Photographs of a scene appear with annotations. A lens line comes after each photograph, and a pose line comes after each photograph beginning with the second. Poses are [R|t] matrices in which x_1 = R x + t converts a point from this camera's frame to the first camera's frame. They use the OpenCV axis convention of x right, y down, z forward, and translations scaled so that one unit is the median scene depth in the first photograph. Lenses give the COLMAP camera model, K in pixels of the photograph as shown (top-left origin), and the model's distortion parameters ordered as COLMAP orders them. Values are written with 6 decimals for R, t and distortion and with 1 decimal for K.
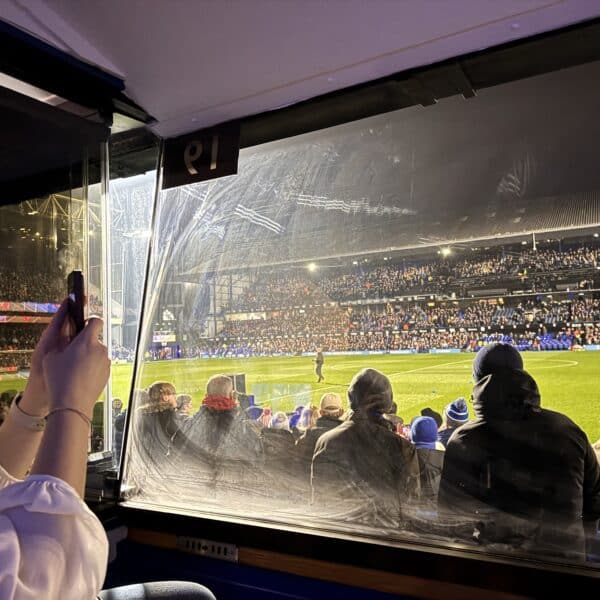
lens RADIAL K [[567.0, 0, 285.2], [0, 567.0, 310.1], [0, 0, 1]] dist [0.034198, -0.016701]
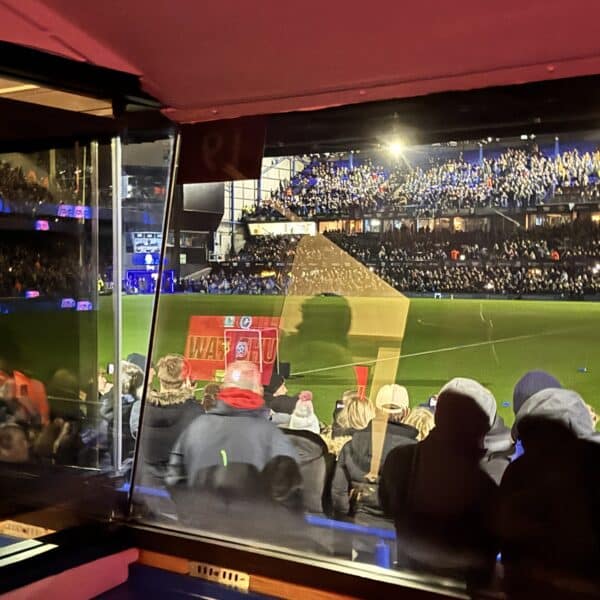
lens RADIAL K [[982.6, 0, 257.6], [0, 982.6, 300.4], [0, 0, 1]] dist [0.035136, 0.095375]
pose [[0.994828, 0.039063, -0.093764, 0.021830], [-0.029472, 0.994391, 0.101578, -0.069280], [0.097206, -0.098289, 0.990399, -0.191236]]
